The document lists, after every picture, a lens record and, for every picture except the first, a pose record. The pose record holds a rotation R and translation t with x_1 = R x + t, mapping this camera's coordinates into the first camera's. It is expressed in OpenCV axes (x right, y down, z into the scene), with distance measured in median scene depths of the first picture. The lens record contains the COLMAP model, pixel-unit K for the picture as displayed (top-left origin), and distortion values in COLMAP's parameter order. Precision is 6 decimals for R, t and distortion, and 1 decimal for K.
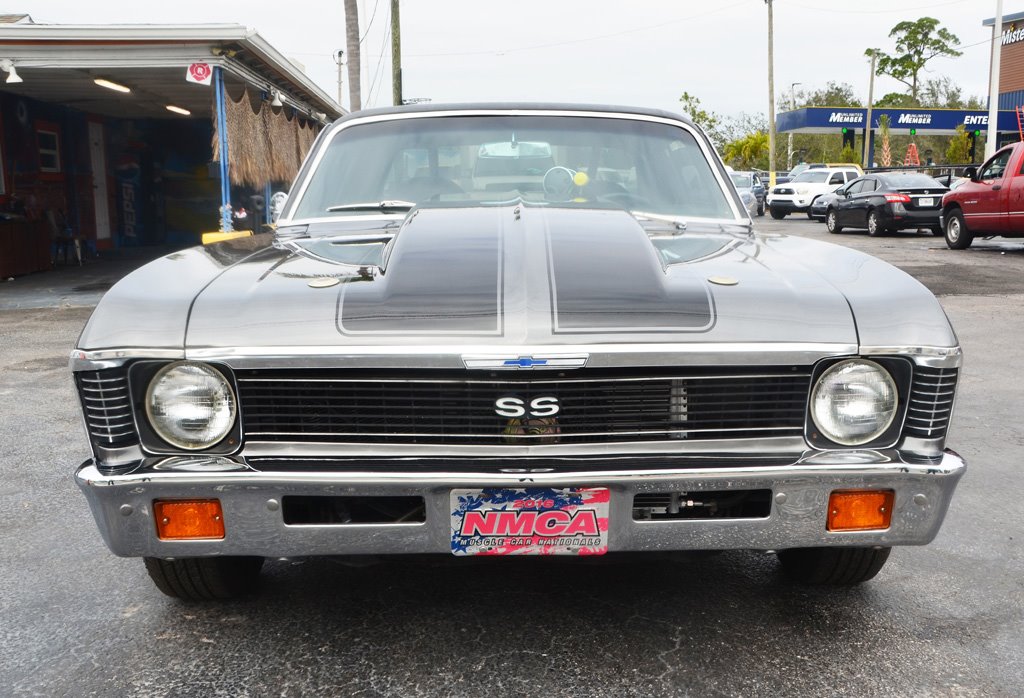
lens RADIAL K [[1073.1, 0, 541.9], [0, 1073.1, 384.0], [0, 0, 1]] dist [-0.150664, 0.195392]
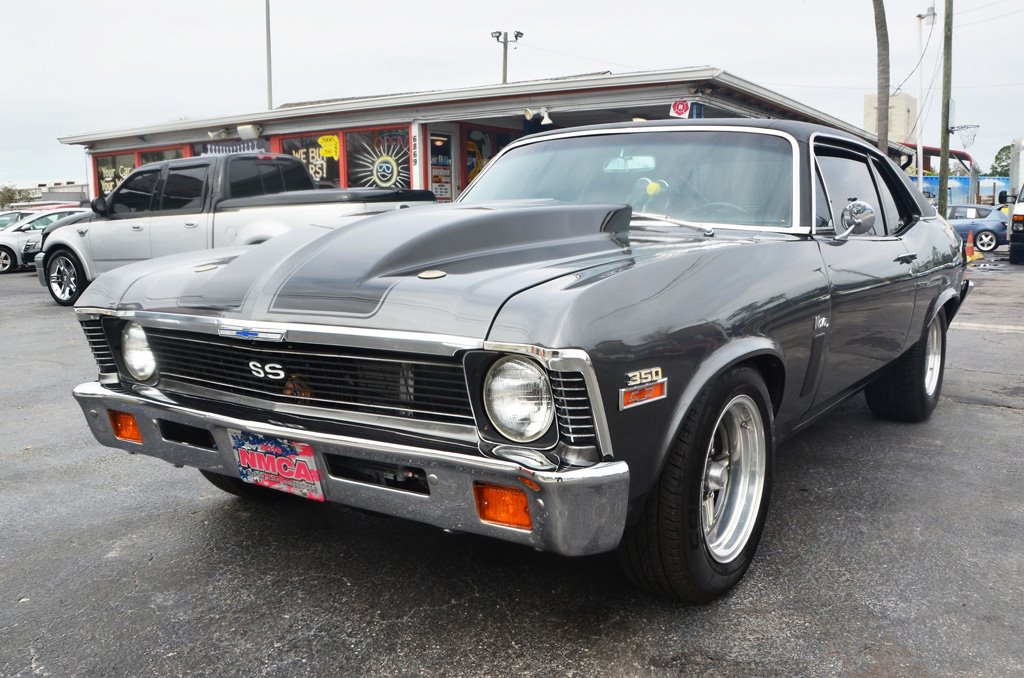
lens RADIAL K [[934.0, 0, 510.8], [0, 934.0, 377.2], [0, 0, 1]] dist [-0.179546, 0.123967]
pose [[0.797951, 0.096386, -0.594966, 0.698100], [-0.097187, 0.994789, 0.030813, -0.025919], [0.594835, 0.033236, 0.803160, 0.248601]]
